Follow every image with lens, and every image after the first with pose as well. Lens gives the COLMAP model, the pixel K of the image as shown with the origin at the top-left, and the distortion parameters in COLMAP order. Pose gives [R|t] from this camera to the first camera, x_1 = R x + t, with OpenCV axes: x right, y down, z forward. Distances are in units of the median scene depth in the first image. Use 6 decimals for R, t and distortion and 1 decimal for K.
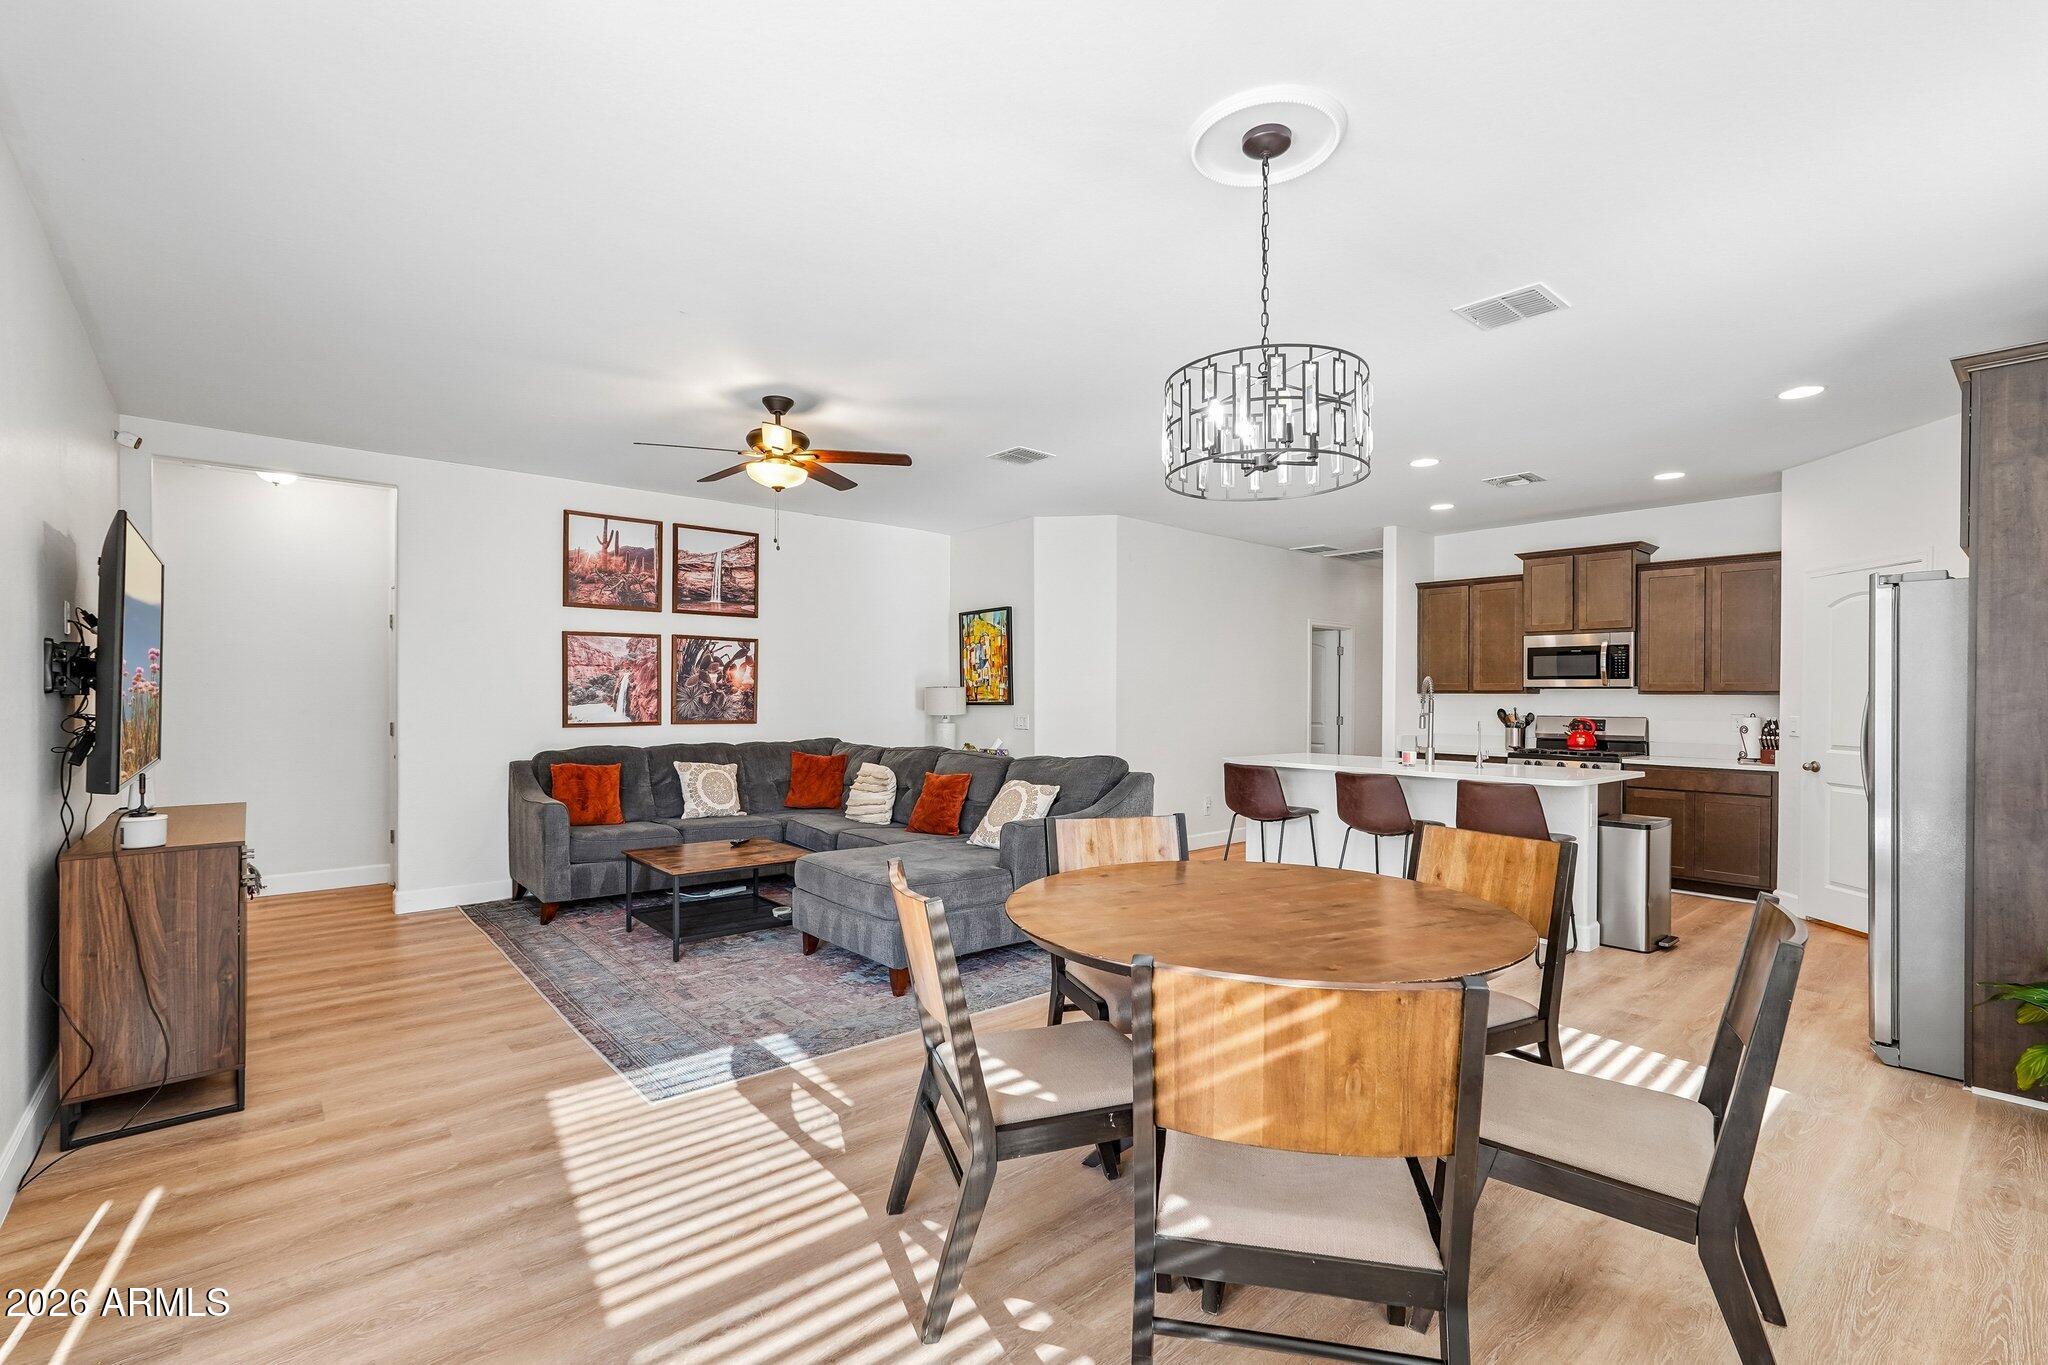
lens RADIAL K [[915.0, 0, 1018.5], [0, 915.0, 689.1], [0, 0, 1]] dist [0.003334, 0.000544]
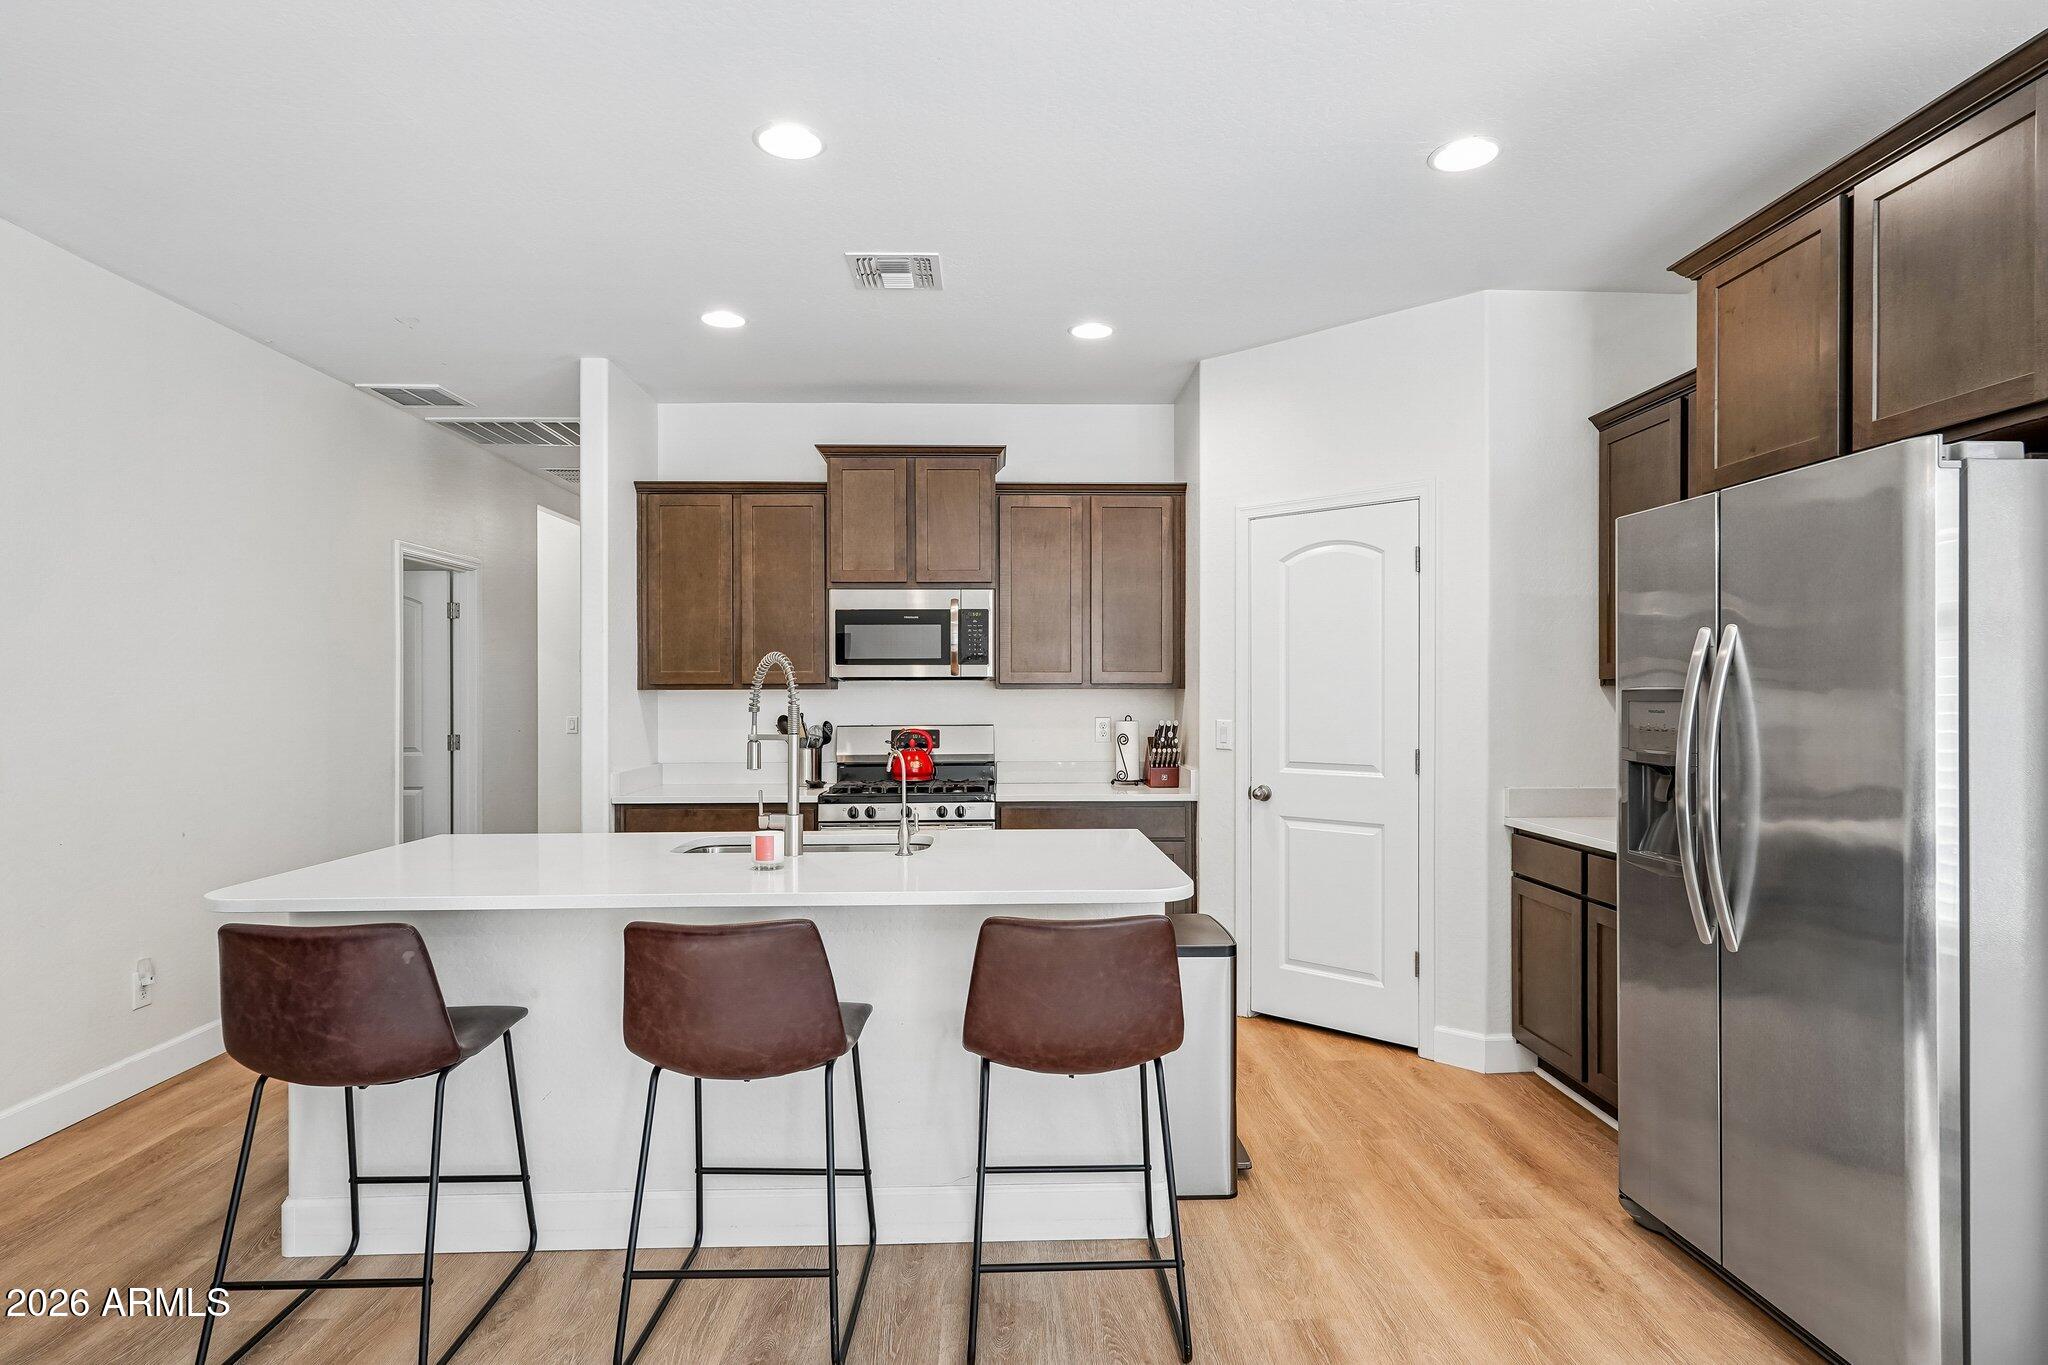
lens RADIAL K [[1085.8, 0, 1032.3], [0, 1085.8, 690.3], [0, 0, 1]] dist [-0.020268, 0.000490]
pose [[0.623703, -0.008354, 0.781616, 0.101359], [0.003158, 0.999962, 0.008167, 0.000559], [-0.781655, -0.002625, 0.623706, 0.494216]]
